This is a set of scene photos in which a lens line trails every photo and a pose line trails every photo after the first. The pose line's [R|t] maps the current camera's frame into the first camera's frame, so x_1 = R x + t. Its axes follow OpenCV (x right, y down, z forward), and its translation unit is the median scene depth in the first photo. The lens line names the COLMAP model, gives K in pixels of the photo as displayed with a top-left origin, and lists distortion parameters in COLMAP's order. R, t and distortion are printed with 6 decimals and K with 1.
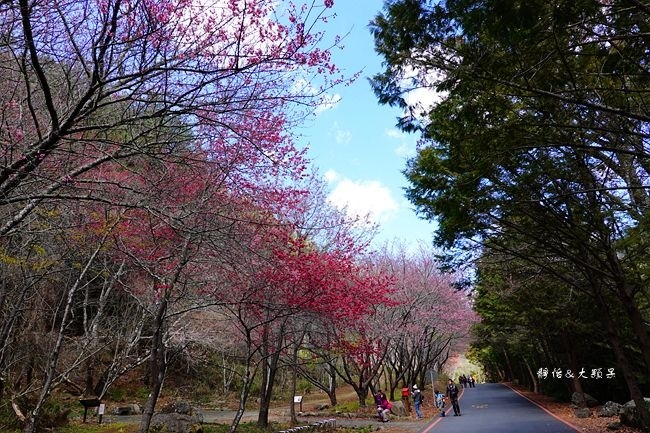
lens RADIAL K [[435.1, 0, 326.1], [0, 435.1, 218.1], [0, 0, 1]] dist [0.059275, 0.003805]
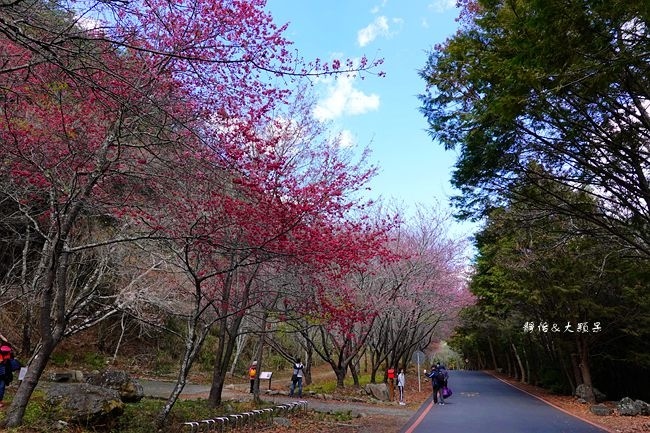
lens RADIAL K [[435.1, 0, 326.4], [0, 435.1, 216.1], [0, 0, 1]] dist [0.059275, 0.003805]
pose [[0.997387, 0.066728, 0.027695, 0.008199], [-0.067683, 0.997089, 0.035106, 0.061579], [-0.025271, -0.036888, 0.999000, 0.145747]]
